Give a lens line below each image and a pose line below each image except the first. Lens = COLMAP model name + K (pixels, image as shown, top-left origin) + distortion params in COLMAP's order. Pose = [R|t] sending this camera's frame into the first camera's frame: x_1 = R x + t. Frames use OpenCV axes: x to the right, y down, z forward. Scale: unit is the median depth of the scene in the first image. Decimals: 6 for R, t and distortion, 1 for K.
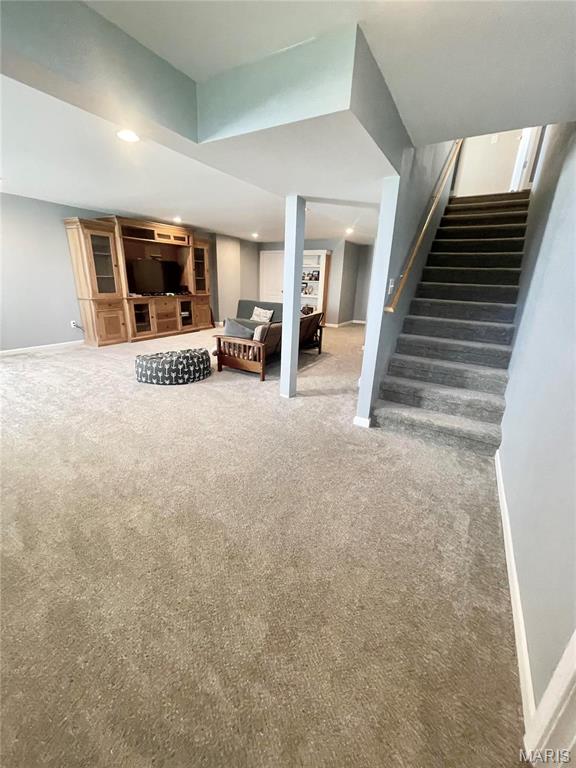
lens RADIAL K [[308.9, 0, 285.7], [0, 308.9, 381.1], [0, 0, 1]] dist [-0.001560, -0.000298]
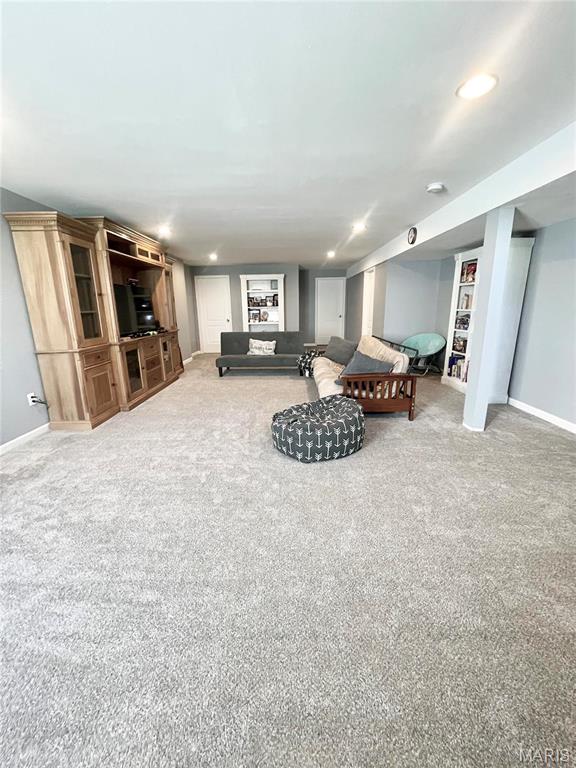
lens RADIAL K [[308.9, 0, 285.7], [0, 308.9, 381.1], [0, 0, 1]] dist [-0.001560, -0.000298]
pose [[0.863860, -0.164081, 0.476259, -0.503477], [0.201964, 0.978962, -0.029059, -0.099085], [-0.461471, 0.121290, 0.878825, 0.273683]]
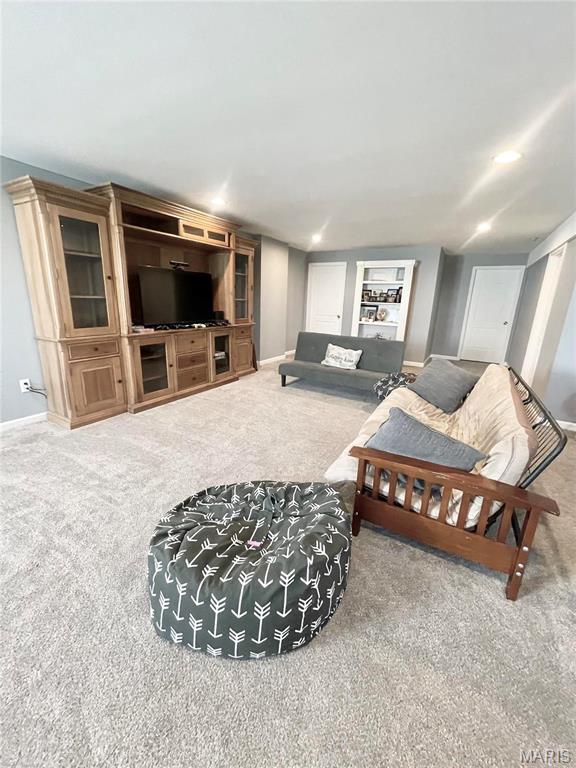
lens RADIAL K [[308.9, 0, 285.7], [0, 308.9, 381.1], [0, 0, 1]] dist [-0.001560, -0.000298]
pose [[0.999997, 0.001029, 0.002279, -0.221609], [-0.000898, 0.998389, -0.056732, -0.148534], [-0.002334, 0.056729, 0.998387, 0.429382]]
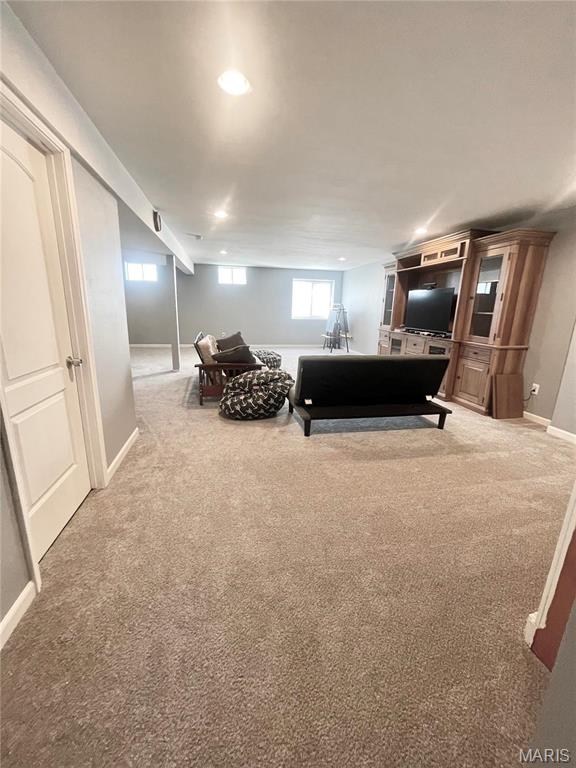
lens RADIAL K [[308.9, 0, 285.7], [0, 308.9, 381.1], [0, 0, 1]] dist [-0.001560, -0.000298]
pose [[-0.739591, 0.104574, -0.664883, 0.391992], [-0.262647, 0.864694, 0.428160, -0.443163], [0.619694, 0.491293, -0.612054, 1.404096]]
